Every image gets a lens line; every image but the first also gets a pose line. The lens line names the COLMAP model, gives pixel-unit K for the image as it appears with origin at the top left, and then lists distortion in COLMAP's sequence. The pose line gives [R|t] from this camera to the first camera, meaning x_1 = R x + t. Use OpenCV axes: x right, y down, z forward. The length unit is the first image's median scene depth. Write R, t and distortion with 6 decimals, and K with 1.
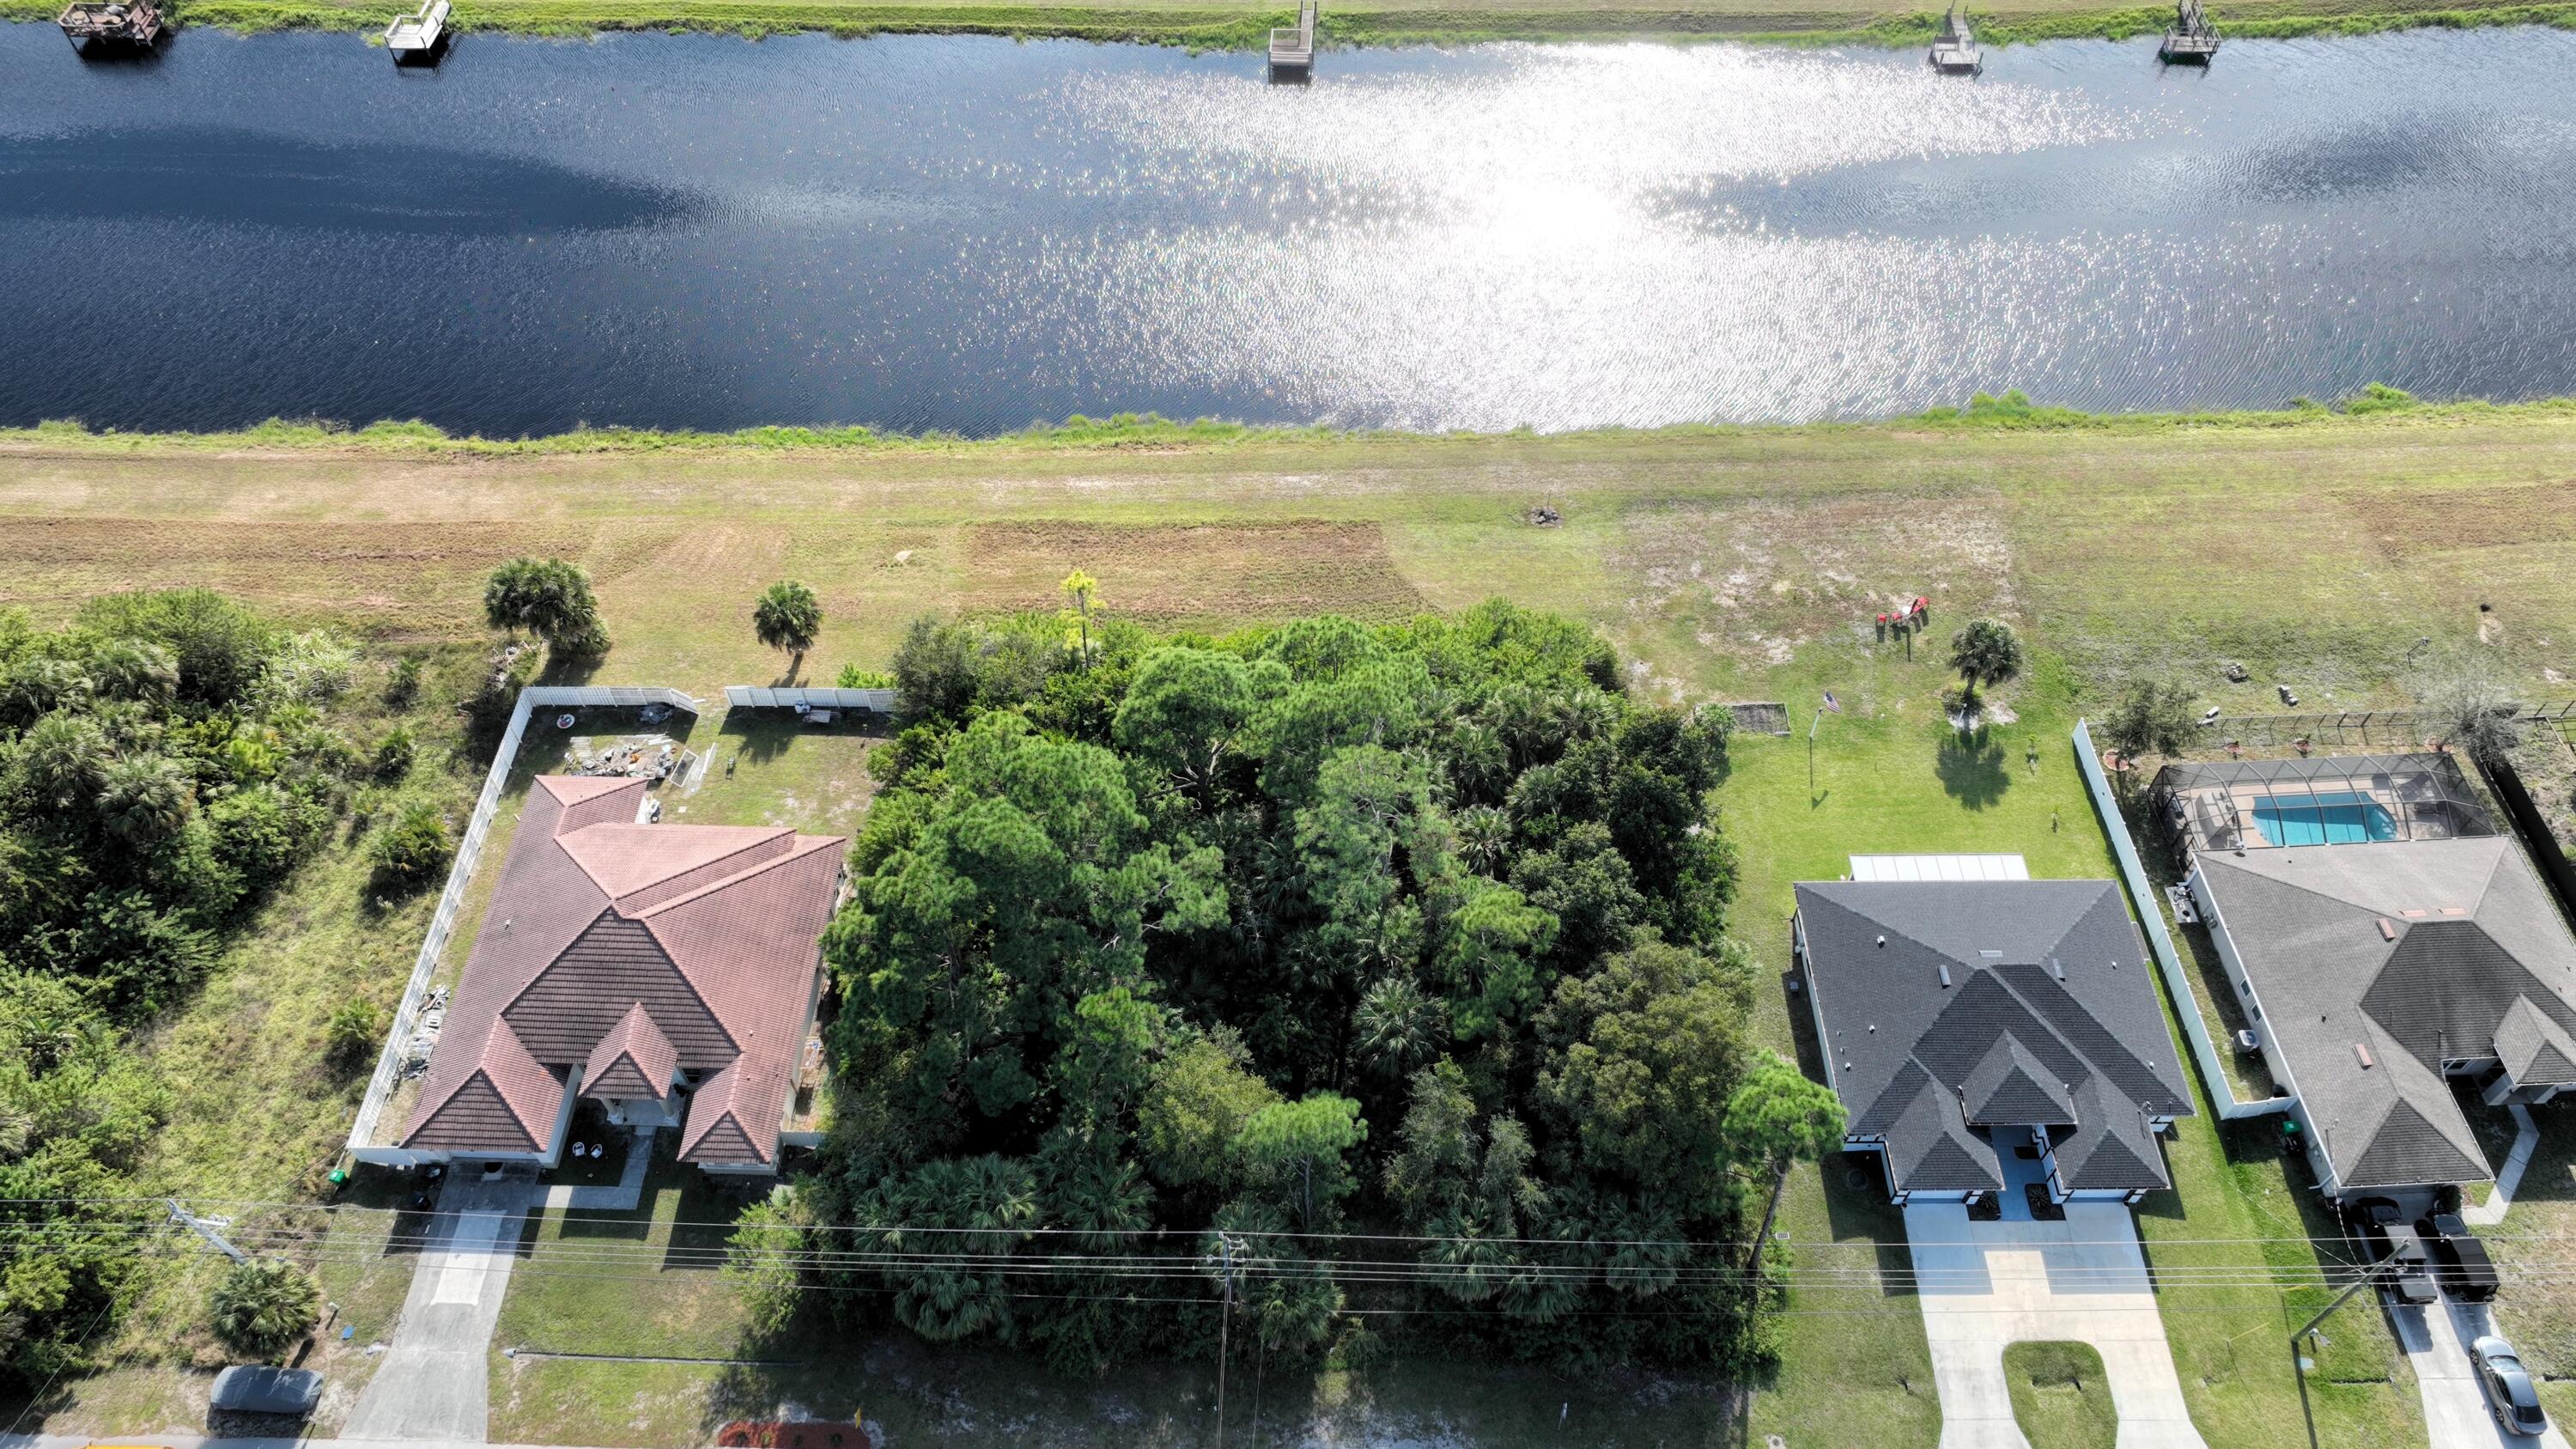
lens RADIAL K [[1827.9, 0, 1277.2], [0, 1827.9, 705.8], [0, 0, 1]] dist [-0.004543, 0.027267]
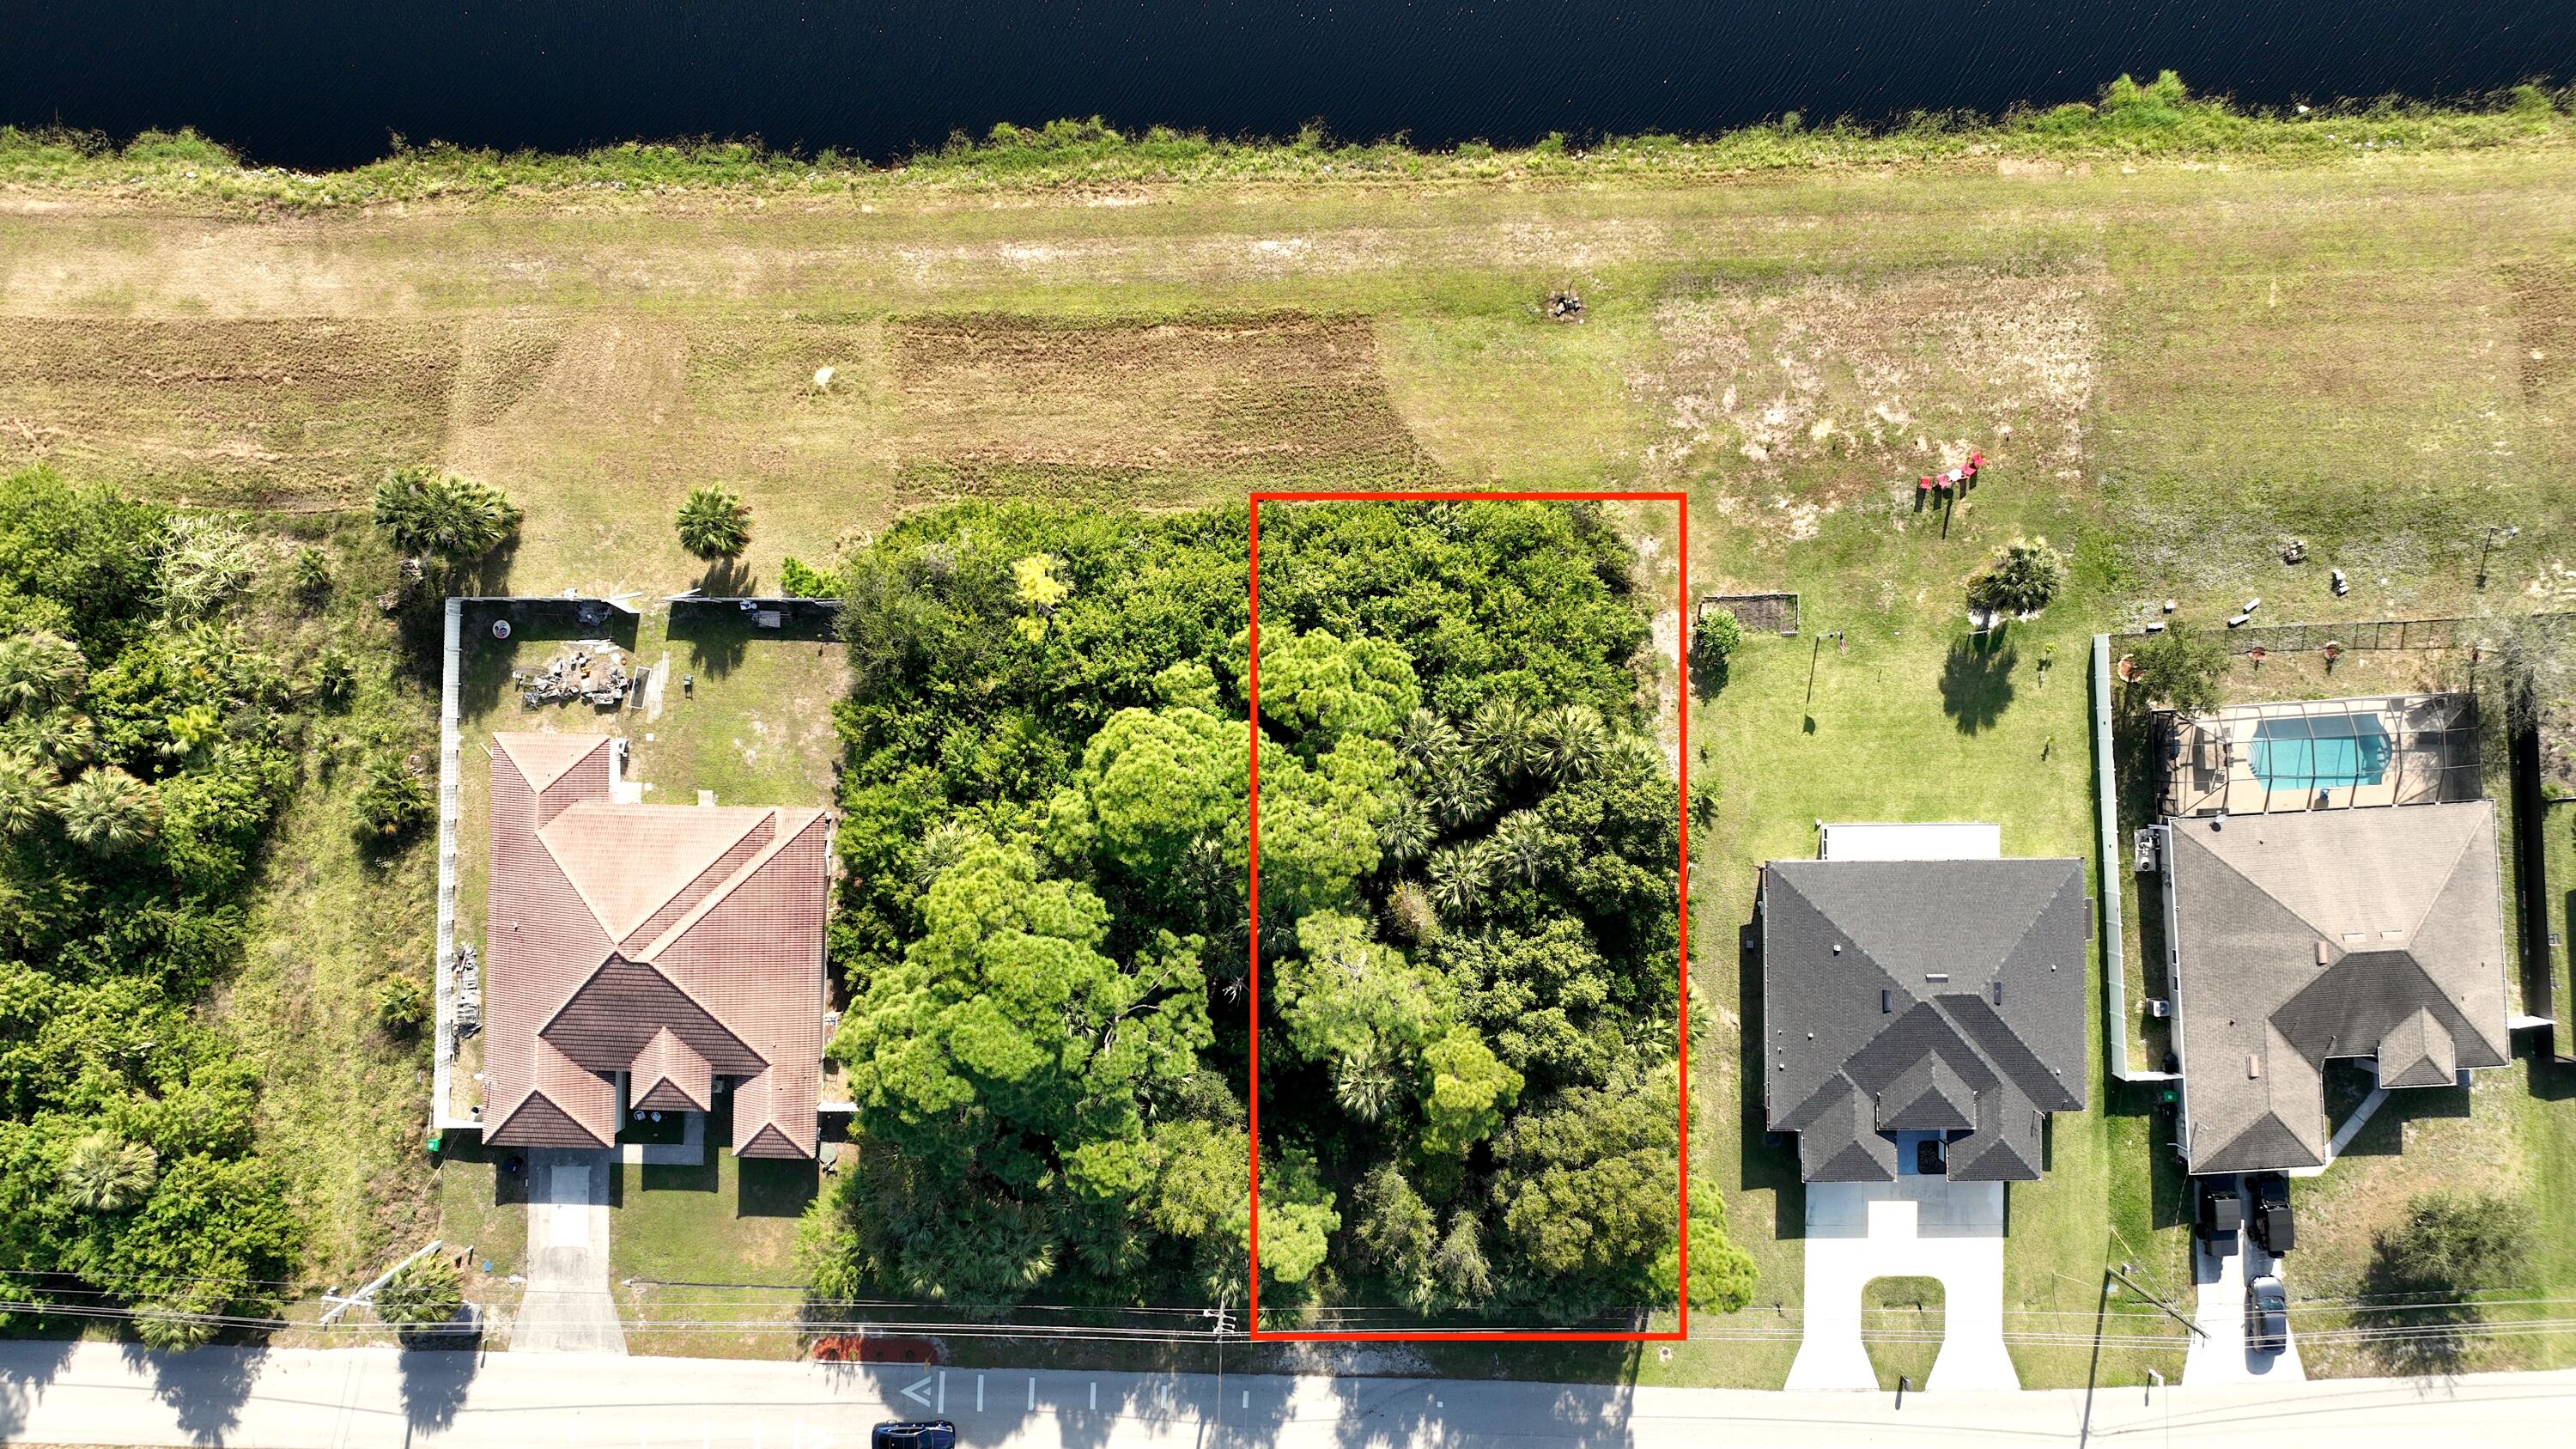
lens RADIAL K [[1827.9, 0, 1266.4], [0, 1827.9, 732.3], [0, 0, 1]] dist [-0.004543, 0.027267]
pose [[0.999923, -0.012078, -0.002751, 0.009002], [0.011079, 0.772698, 0.634677, -0.645108], [-0.005540, -0.634659, 0.772772, 0.278221]]
